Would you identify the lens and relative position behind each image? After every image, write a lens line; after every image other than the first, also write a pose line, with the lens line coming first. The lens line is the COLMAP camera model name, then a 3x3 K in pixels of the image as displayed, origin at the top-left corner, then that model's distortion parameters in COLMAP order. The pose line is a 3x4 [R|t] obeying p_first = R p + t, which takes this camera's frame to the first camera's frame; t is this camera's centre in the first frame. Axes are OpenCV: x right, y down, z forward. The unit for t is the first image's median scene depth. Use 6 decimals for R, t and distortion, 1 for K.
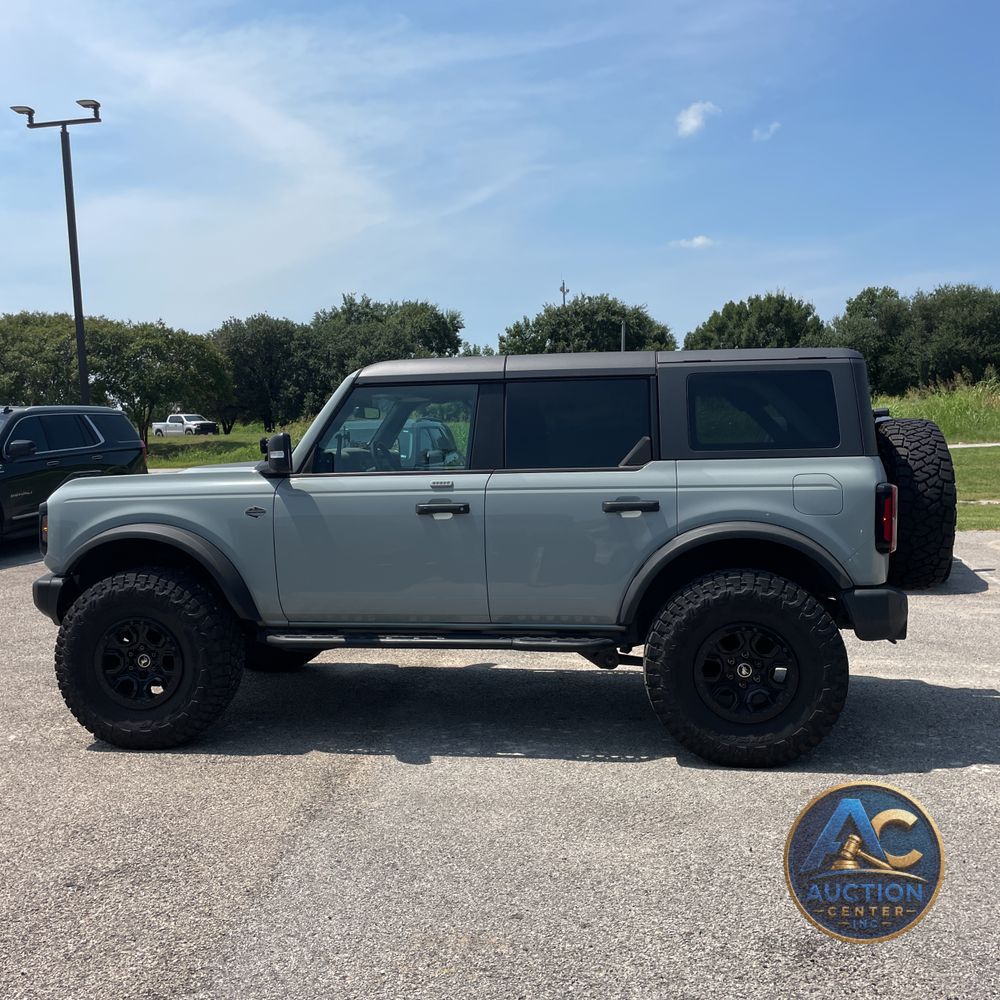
lens RADIAL K [[1035.3, 0, 501.0], [0, 1035.3, 490.2], [0, 0, 1]] dist [0.113277, -0.170821]
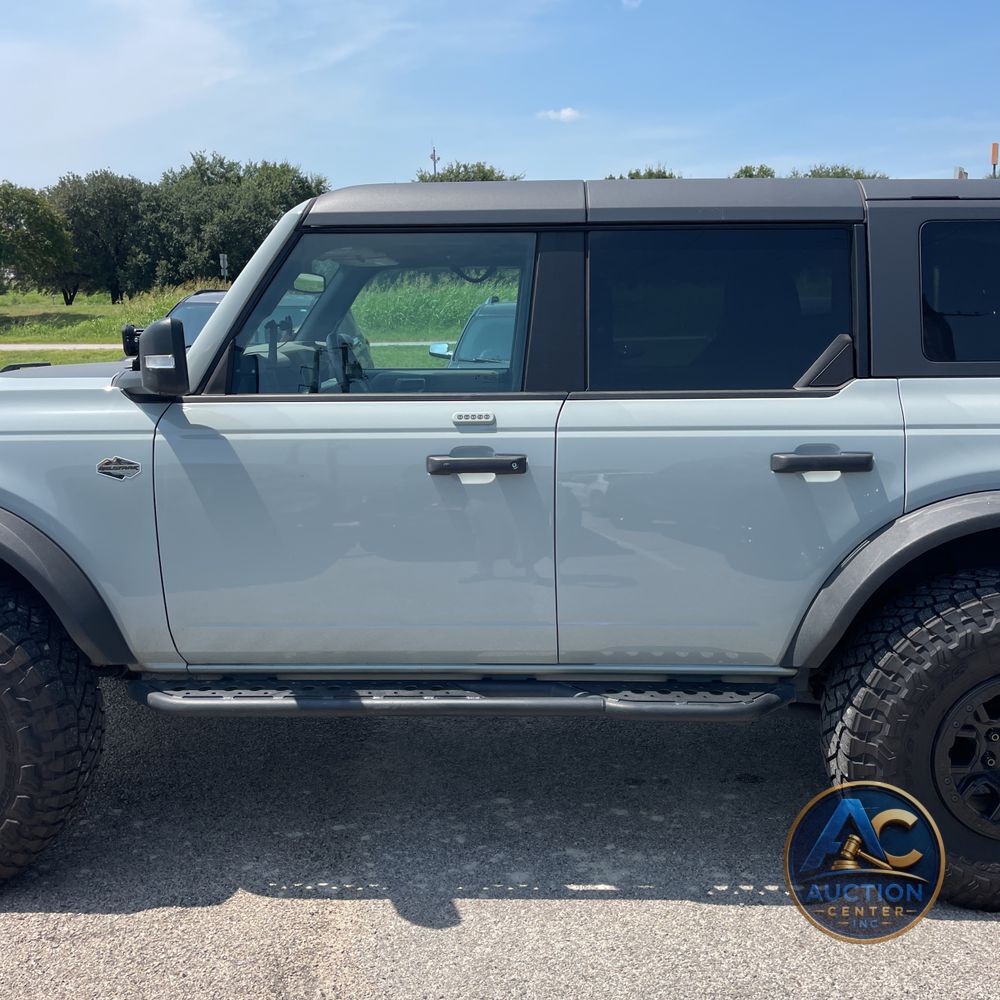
lens RADIAL K [[1035.3, 0, 501.0], [0, 1035.3, 490.2], [0, 0, 1]] dist [0.113277, -0.170821]
pose [[0.991769, -0.005577, 0.127920, -0.111902], [-0.009267, 0.993305, 0.115152, -0.031045], [-0.127706, -0.115389, 0.985077, 0.453420]]
